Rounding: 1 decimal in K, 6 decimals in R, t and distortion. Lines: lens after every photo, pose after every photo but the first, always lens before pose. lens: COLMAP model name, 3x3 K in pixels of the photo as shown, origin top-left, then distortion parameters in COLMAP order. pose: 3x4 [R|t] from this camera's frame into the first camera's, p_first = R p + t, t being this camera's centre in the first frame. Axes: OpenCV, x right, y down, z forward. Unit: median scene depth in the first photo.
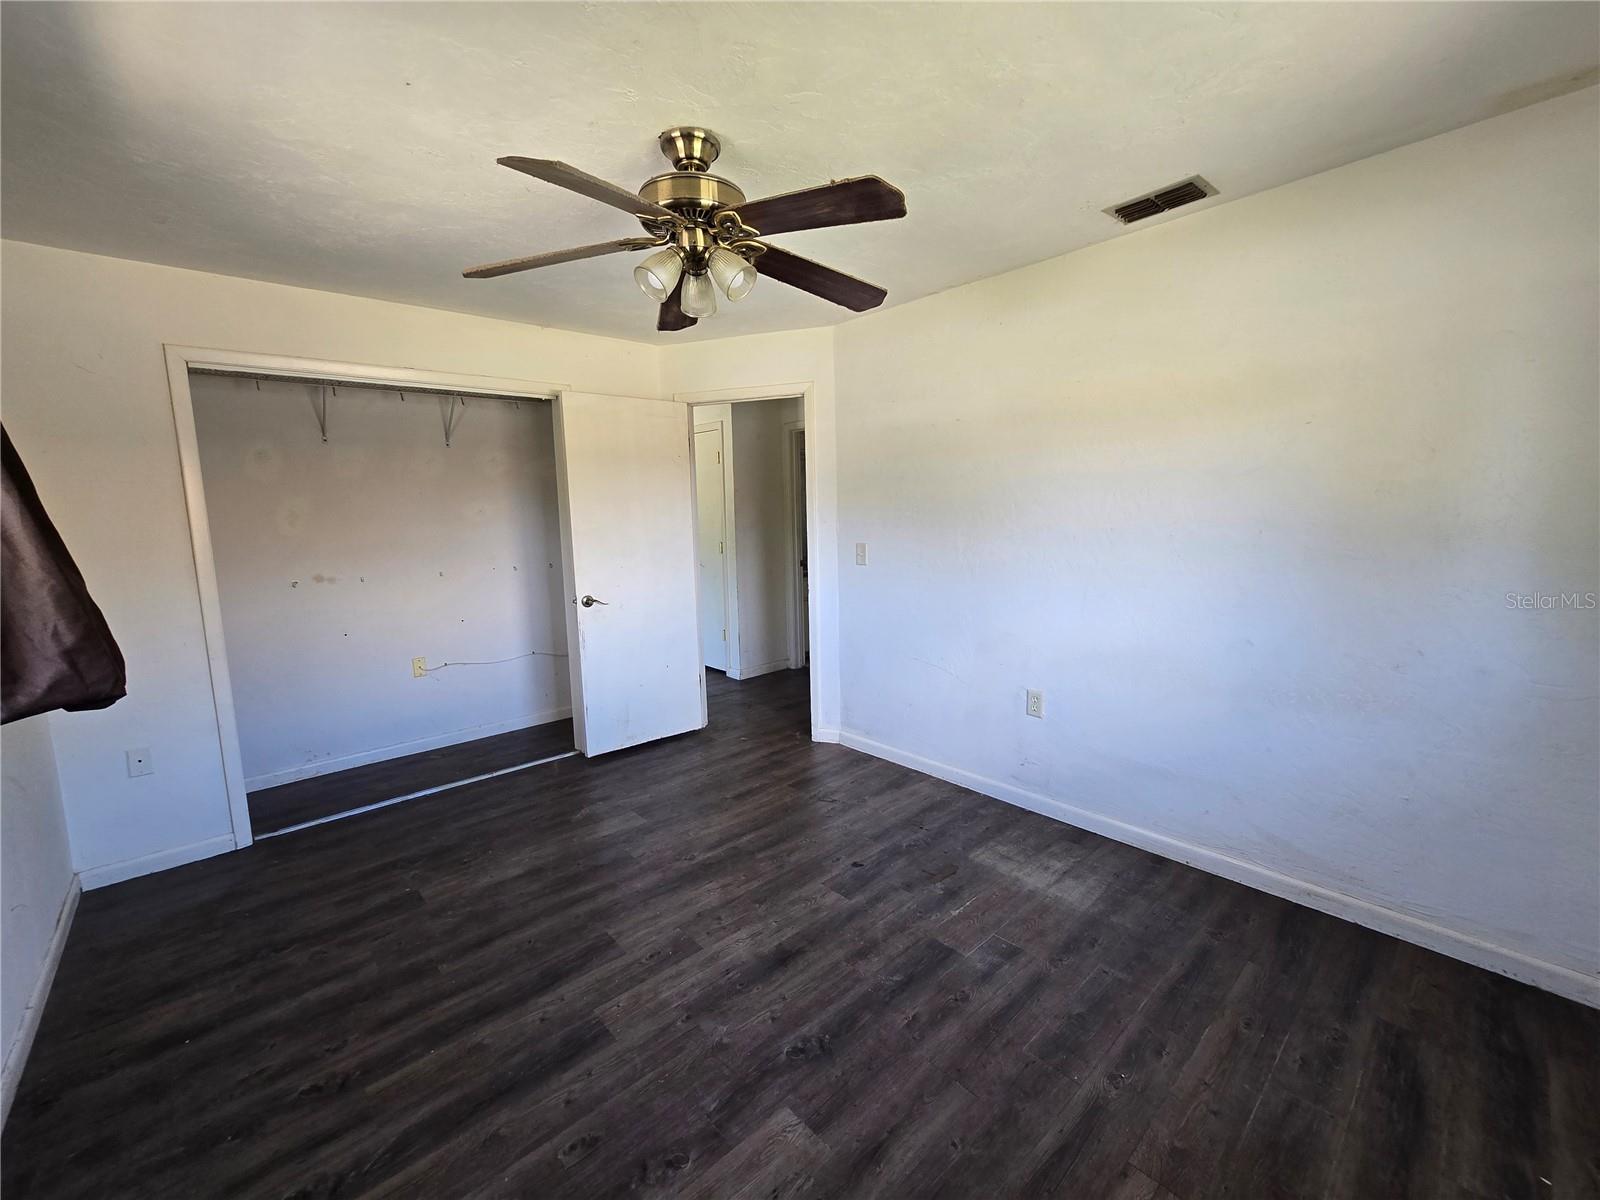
lens RADIAL K [[657.0, 0, 797.6], [0, 657.0, 599.1], [0, 0, 1]] dist [-0.003193, -0.000097]
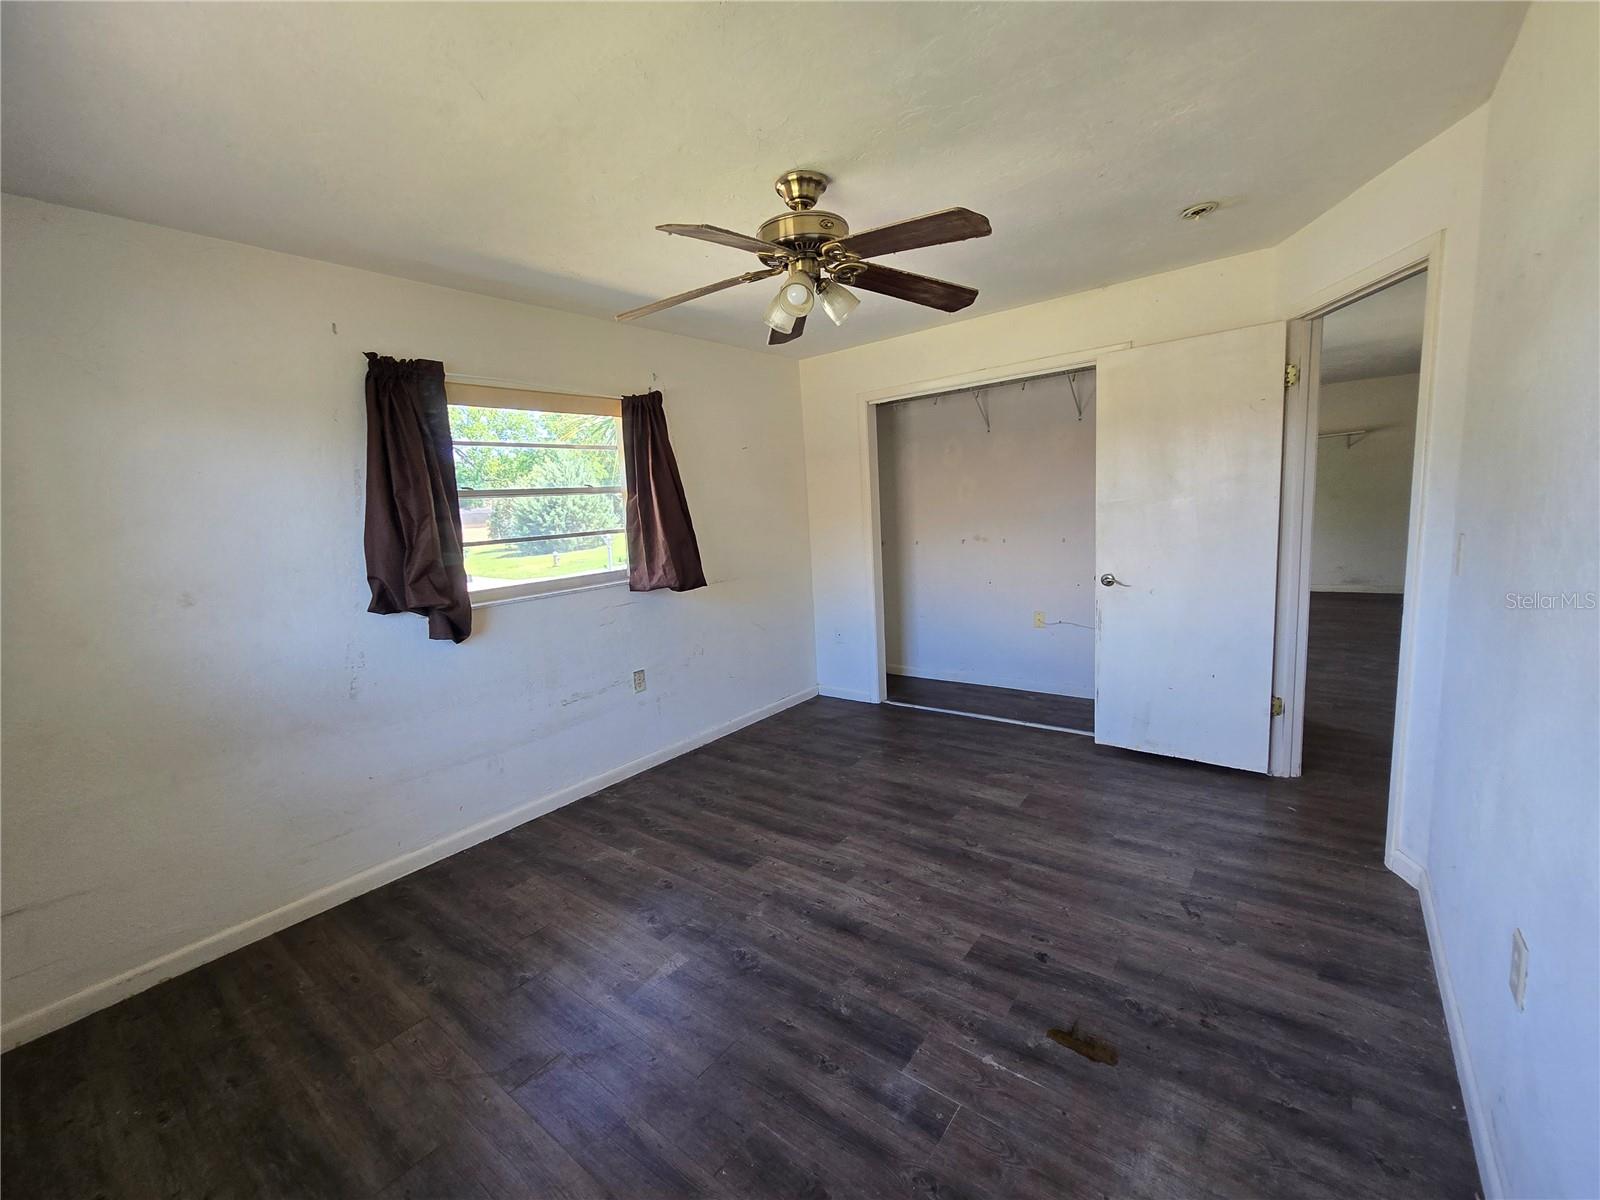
lens RADIAL K [[663.1, 0, 791.8], [0, 663.1, 599.2], [0, 0, 1]] dist [-0.001667, -0.000246]
pose [[0.163070, 0.151507, -0.974912, 0.825177], [-0.076527, 0.987104, 0.140601, -0.105657], [0.983642, 0.051680, 0.172561, 0.627488]]
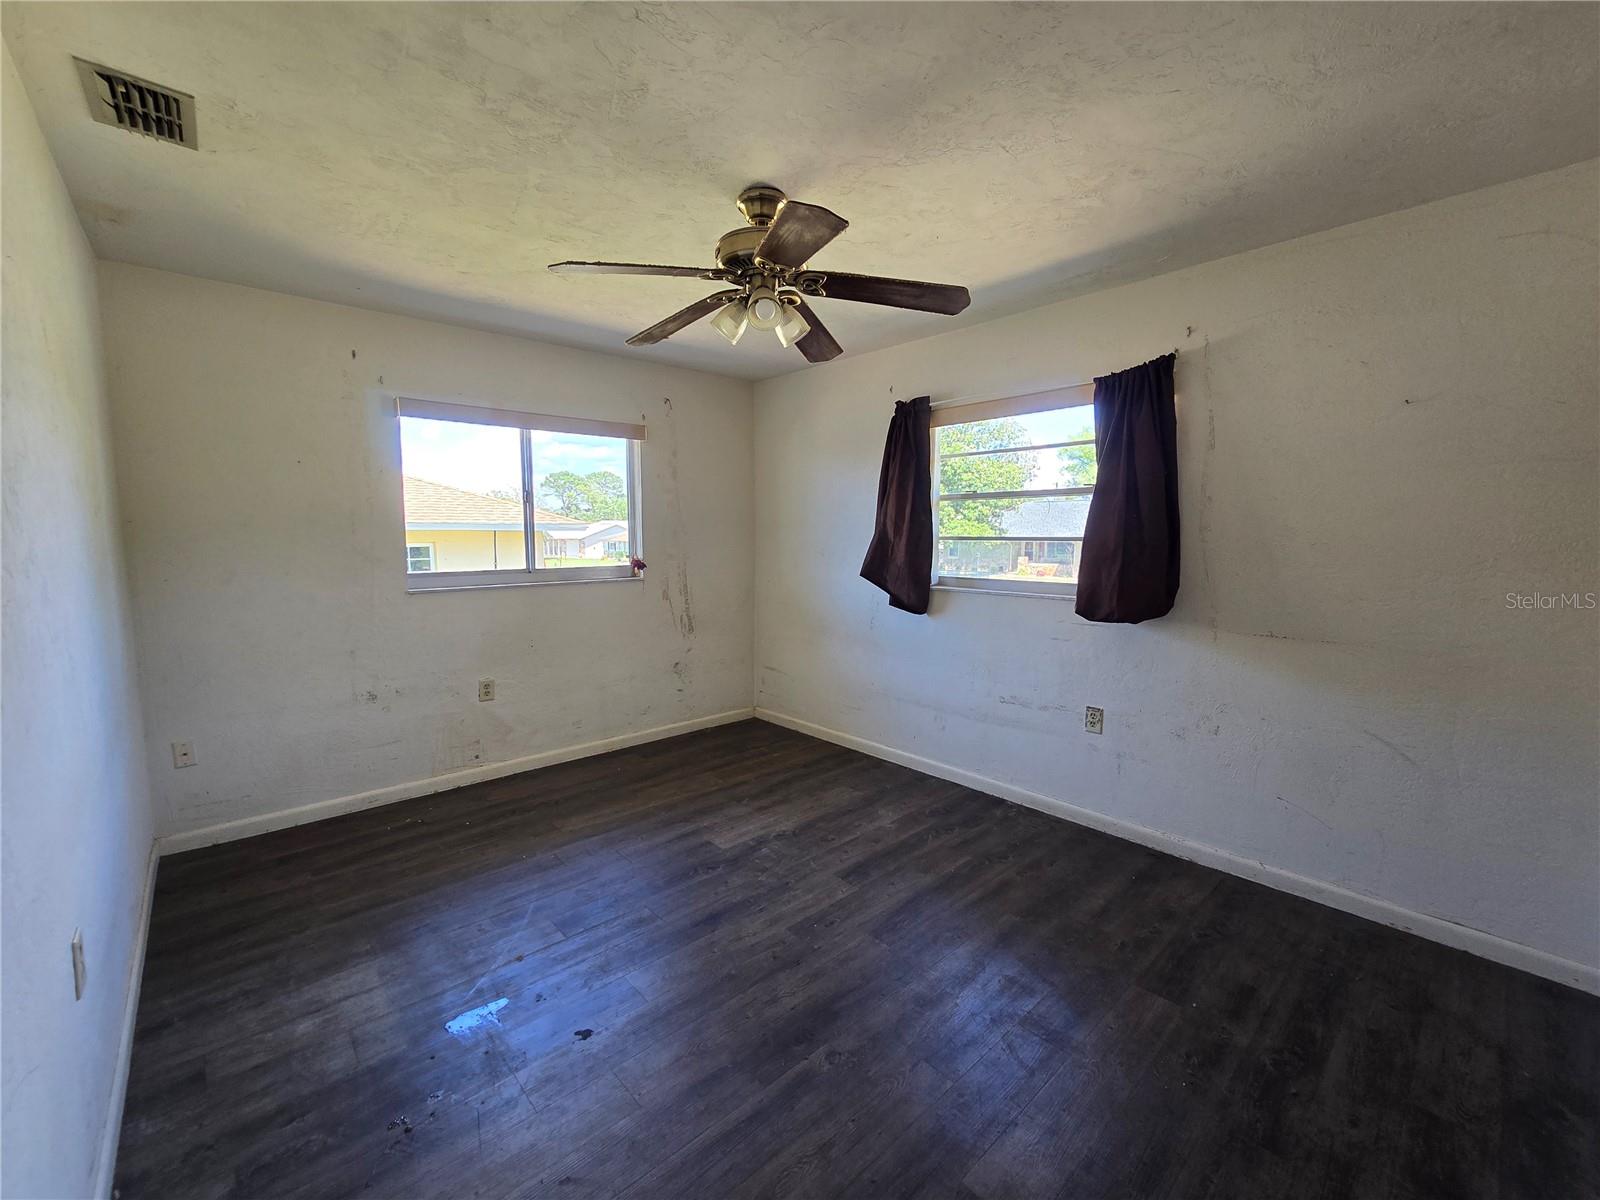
lens RADIAL K [[657.0, 0, 797.6], [0, 657.0, 599.1], [0, 0, 1]] dist [-0.003193, -0.000097]
pose [[-0.999697, 0.024624, 0.000750, -0.162220], [0.024102, 0.971318, 0.236561, -0.217199], [0.005097, 0.236507, -0.971616, 1.752565]]
